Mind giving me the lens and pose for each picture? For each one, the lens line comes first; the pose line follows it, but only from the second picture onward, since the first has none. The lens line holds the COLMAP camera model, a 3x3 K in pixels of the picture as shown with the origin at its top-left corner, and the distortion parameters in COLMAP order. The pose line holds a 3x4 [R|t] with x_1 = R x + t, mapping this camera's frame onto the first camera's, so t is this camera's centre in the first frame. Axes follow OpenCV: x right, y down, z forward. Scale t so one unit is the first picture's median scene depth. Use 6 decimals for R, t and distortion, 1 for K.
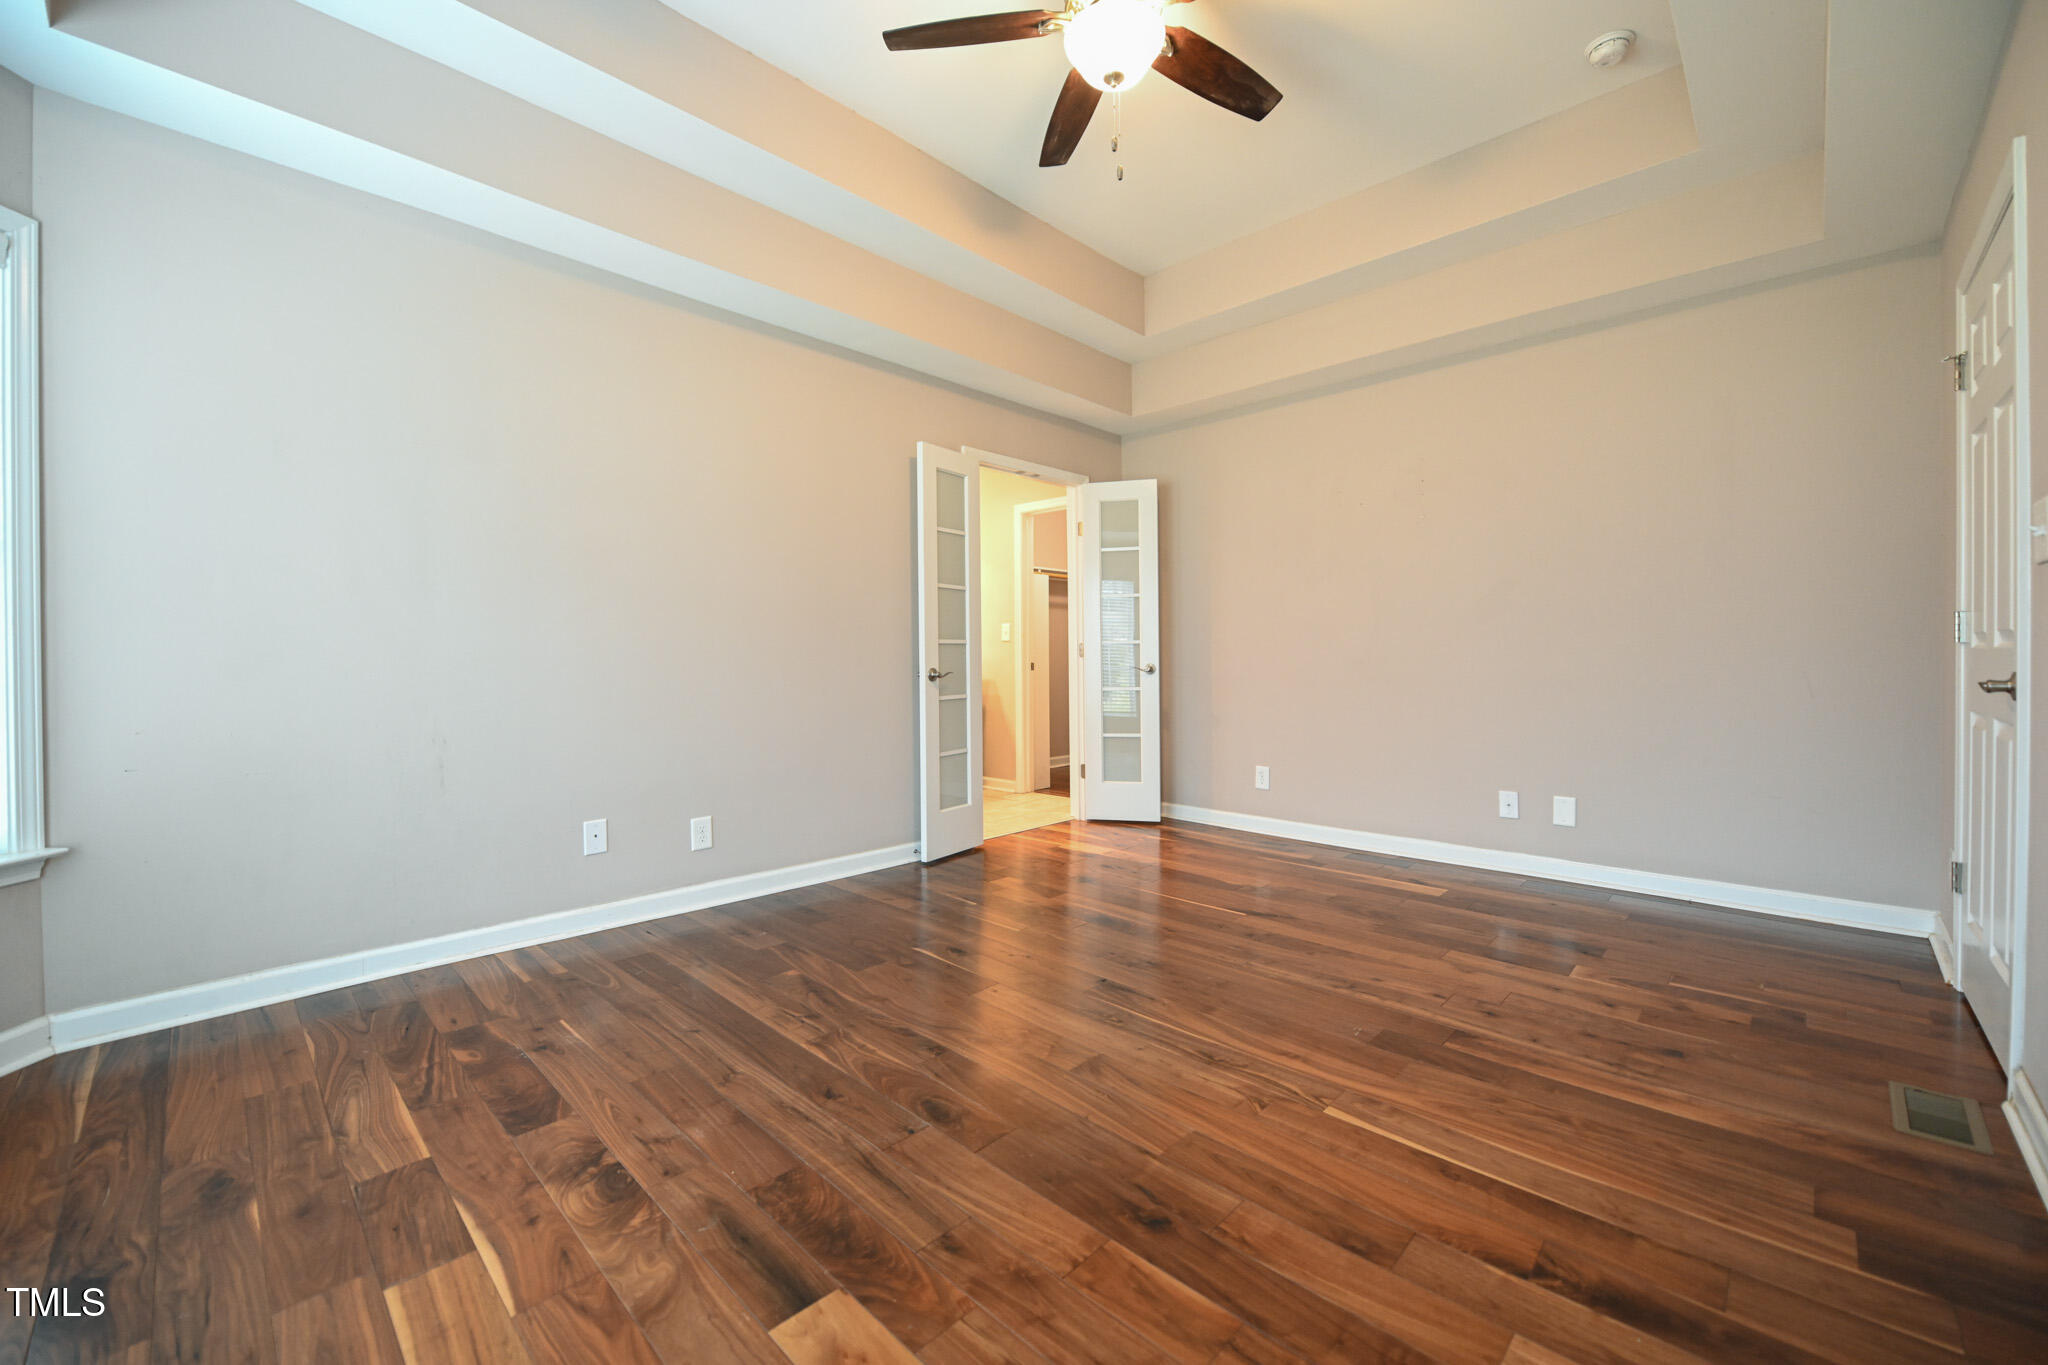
lens RADIAL K [[826.3, 0, 1020.0], [0, 826.3, 667.7], [0, 0, 1]] dist [-0.009096, -0.000631]
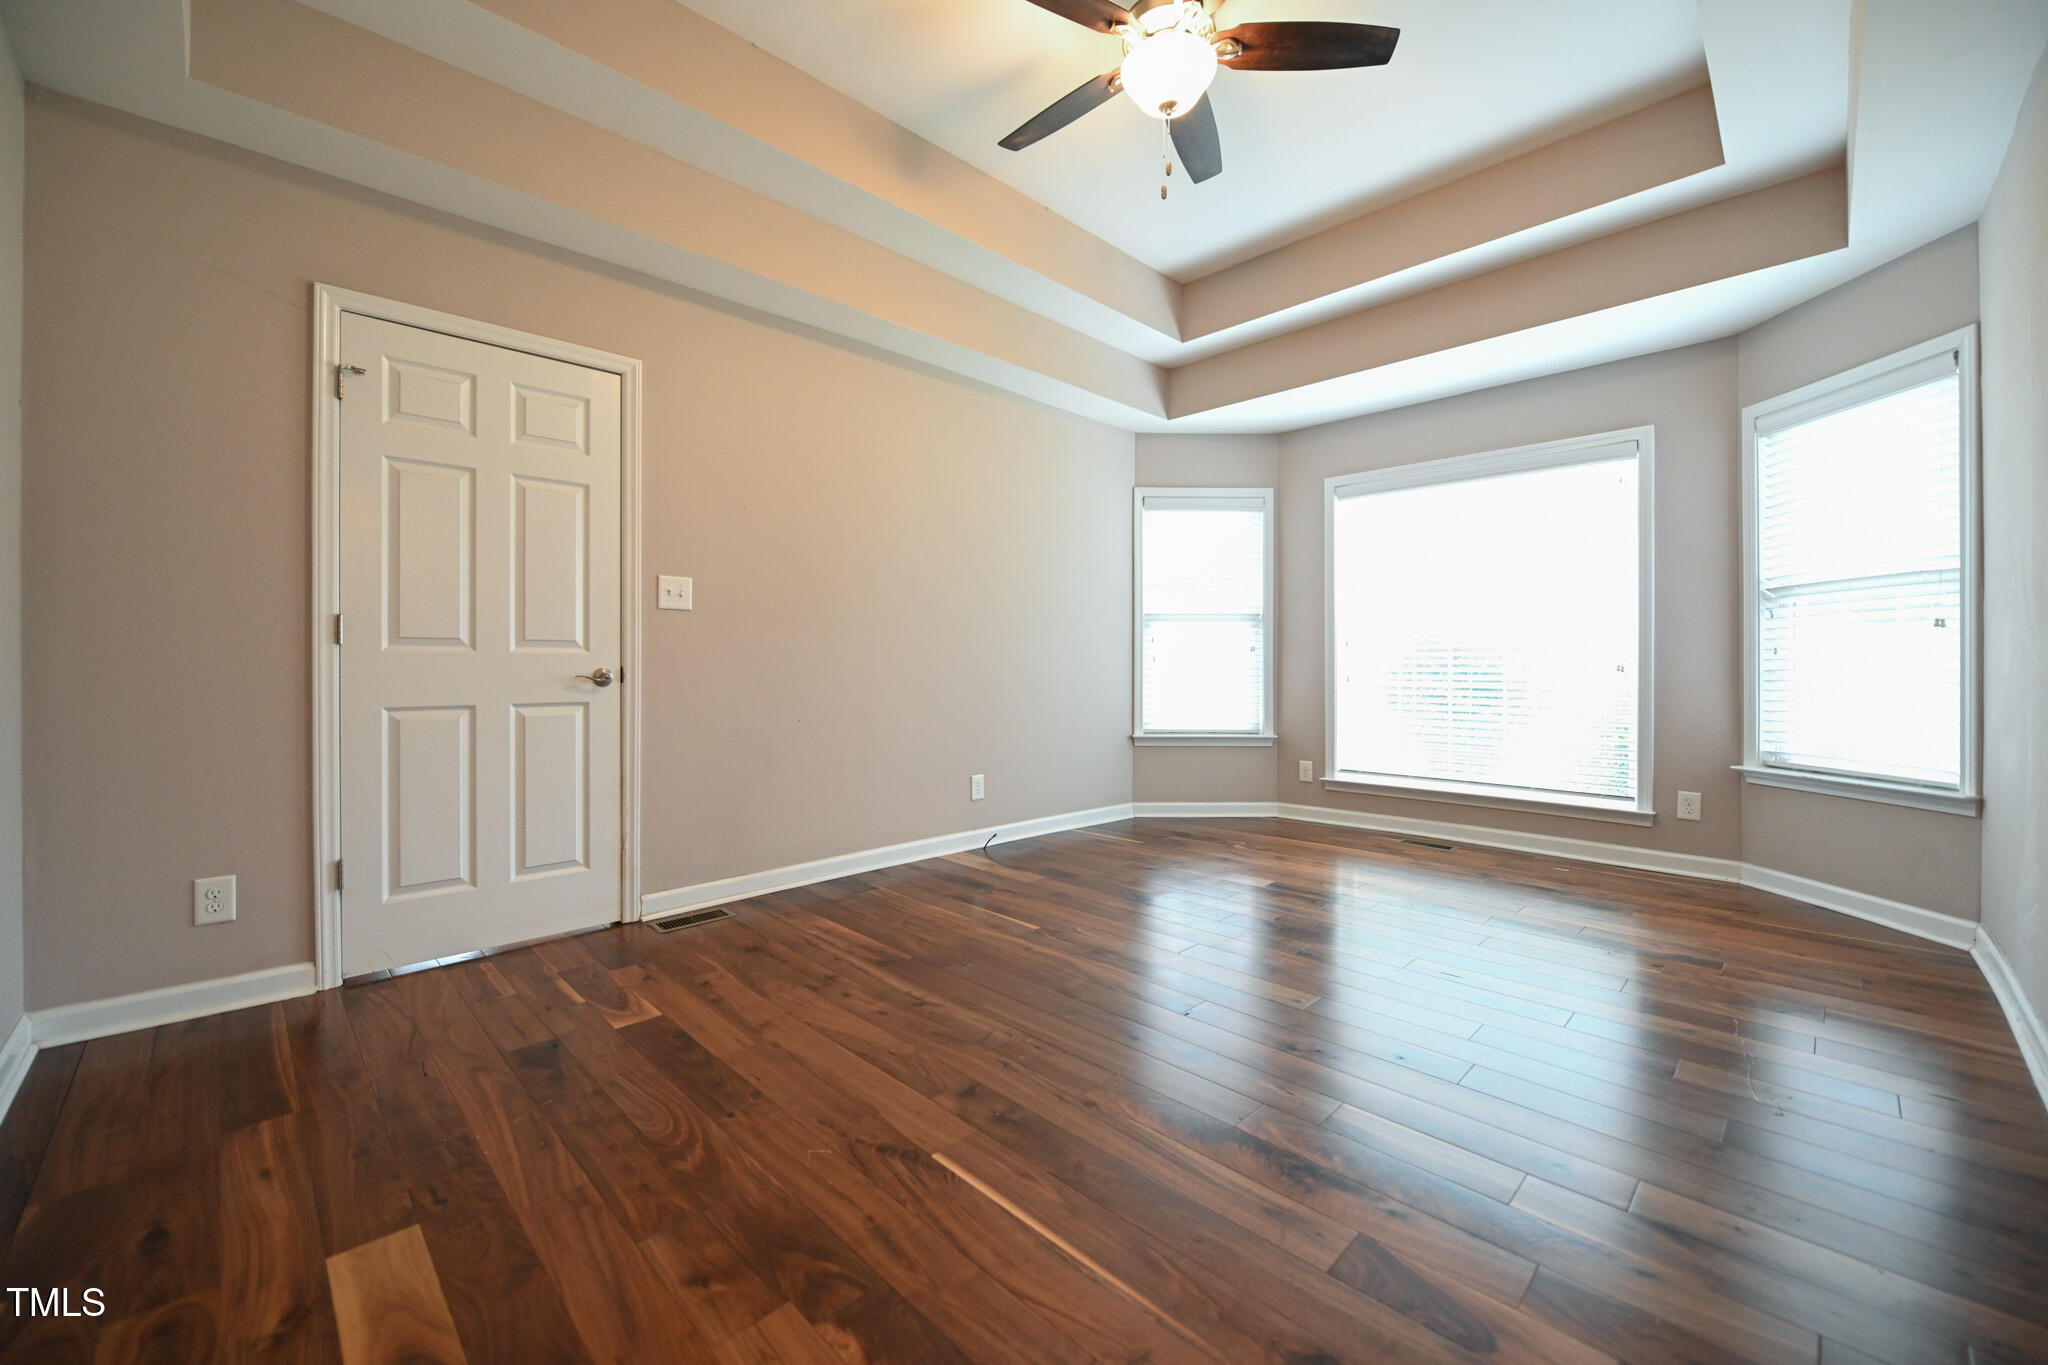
lens RADIAL K [[826.3, 0, 1020.0], [0, 826.3, 667.7], [0, 0, 1]] dist [-0.009096, -0.000631]
pose [[-0.999735, 0.003554, 0.022736, 0.293635], [0.003892, 0.999882, 0.014865, -0.014625], [-0.022680, 0.014950, -0.999631, 2.141944]]
